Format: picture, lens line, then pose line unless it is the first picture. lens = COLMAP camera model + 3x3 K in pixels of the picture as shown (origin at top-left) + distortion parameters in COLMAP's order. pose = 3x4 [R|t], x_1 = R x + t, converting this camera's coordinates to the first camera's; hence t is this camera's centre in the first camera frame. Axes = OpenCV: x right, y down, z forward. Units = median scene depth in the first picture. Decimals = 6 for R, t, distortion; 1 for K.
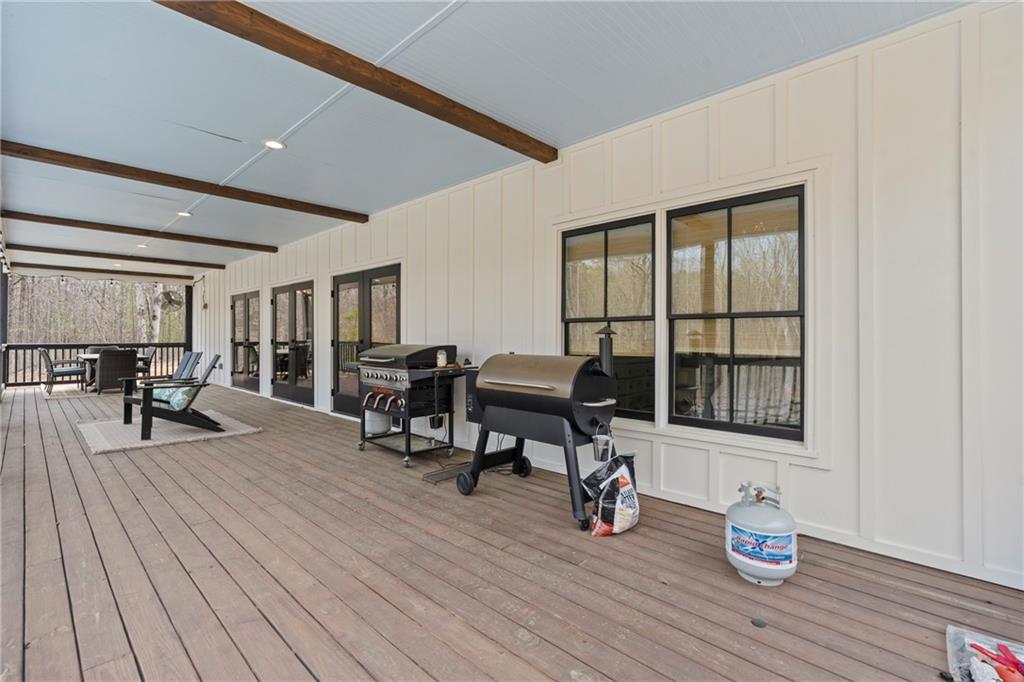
lens RADIAL K [[462.9, 0, 509.4], [0, 462.9, 339.8], [0, 0, 1]] dist [-0.002911, -0.000138]
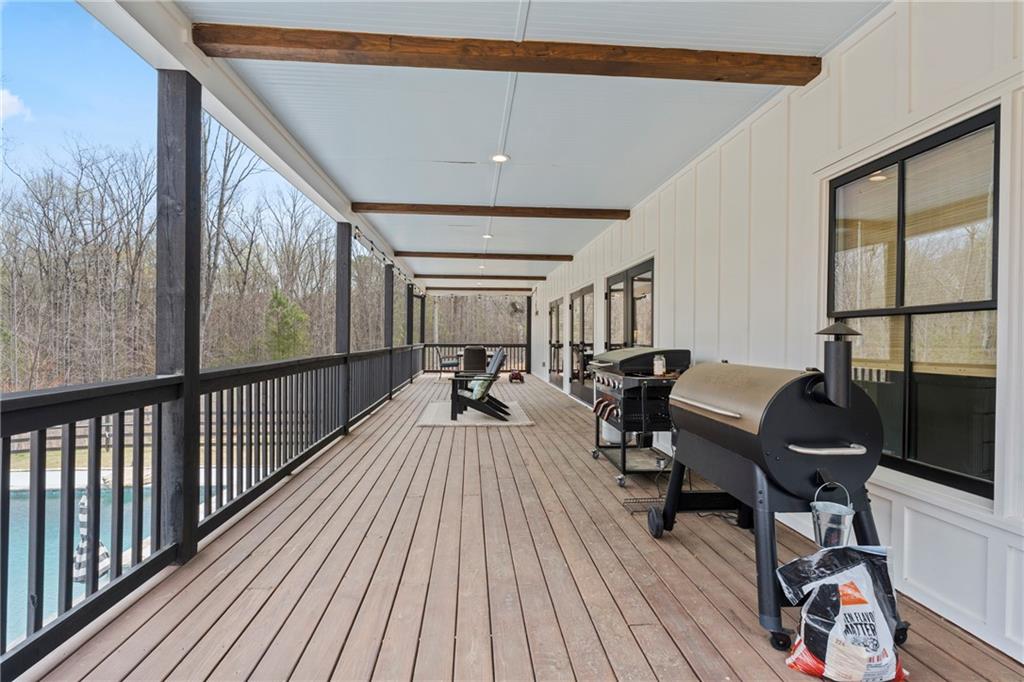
lens RADIAL K [[461.8, 0, 510.7], [0, 461.8, 344.4], [0, 0, 1]] dist [-0.000873, -0.000212]
pose [[0.751291, 0.011716, -0.659867, 0.209018], [-0.009661, 0.999931, 0.006755, -0.000102], [0.659901, 0.001300, 0.751352, 0.206915]]
